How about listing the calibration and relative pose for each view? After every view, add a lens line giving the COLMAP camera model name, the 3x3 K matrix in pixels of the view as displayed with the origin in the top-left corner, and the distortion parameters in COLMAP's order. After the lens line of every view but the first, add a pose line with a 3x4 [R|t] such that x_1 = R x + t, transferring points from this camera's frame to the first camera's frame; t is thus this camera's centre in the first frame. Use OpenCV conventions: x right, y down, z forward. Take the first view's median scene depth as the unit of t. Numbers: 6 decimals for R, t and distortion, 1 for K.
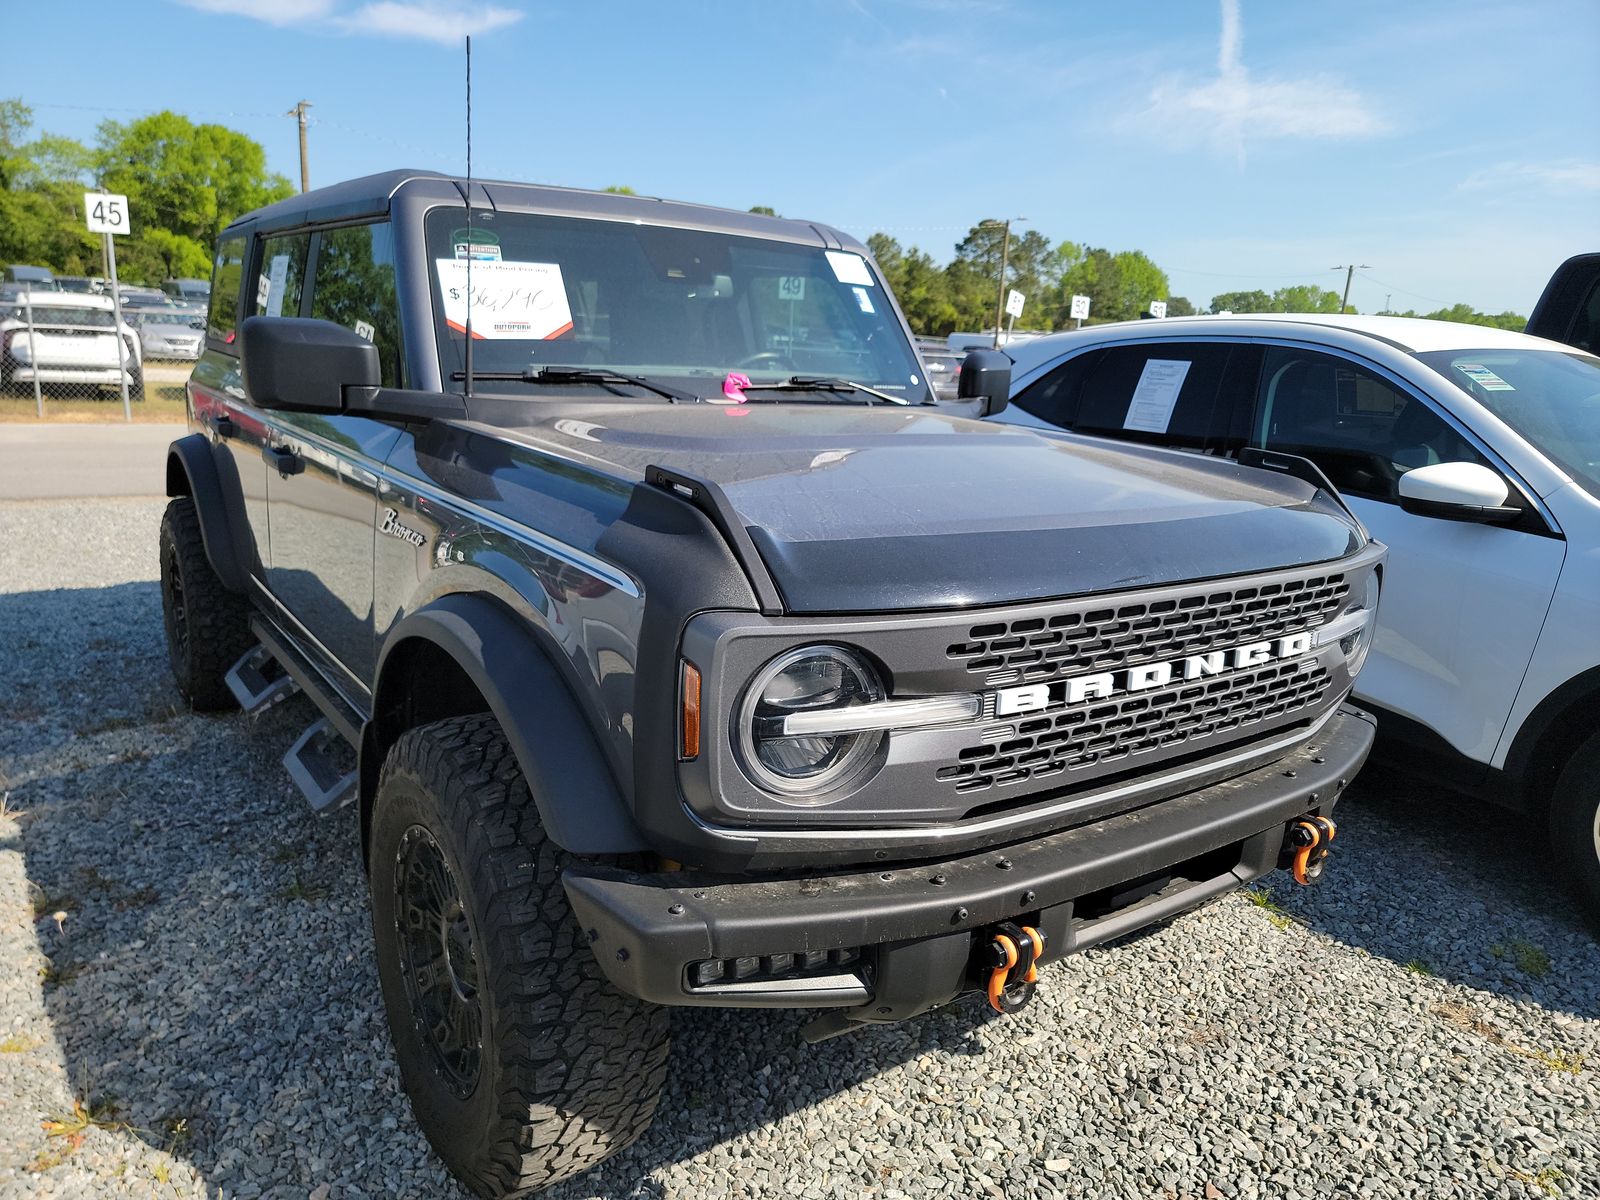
lens RADIAL K [[1124.9, 0, 805.5], [0, 1124.9, 602.9], [0, 0, 1]] dist [0.077898, -0.059469]
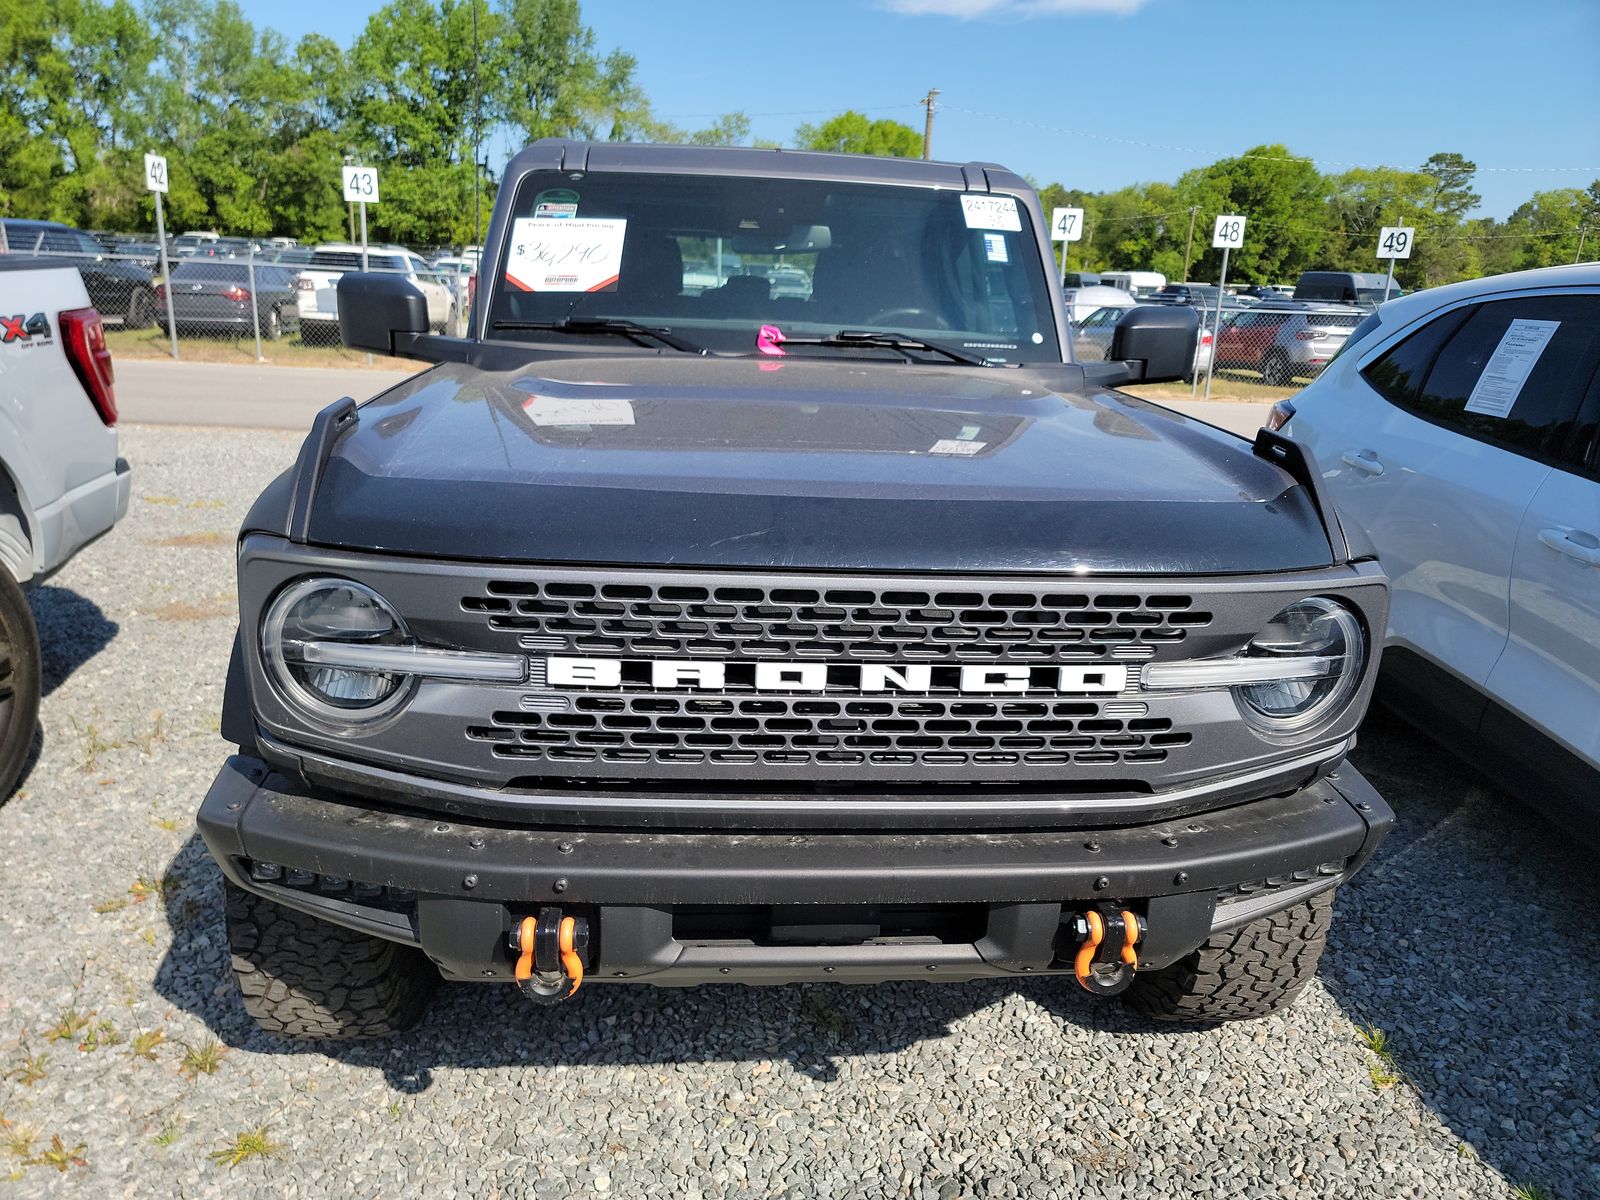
lens RADIAL K [[1124.9, 0, 805.5], [0, 1124.9, 602.9], [0, 0, 1]] dist [0.077898, -0.059469]
pose [[0.853729, 0.130207, -0.504176, 0.496029], [-0.118919, 0.991398, 0.054668, -0.025533], [0.506957, 0.013284, 0.861869, 0.188701]]
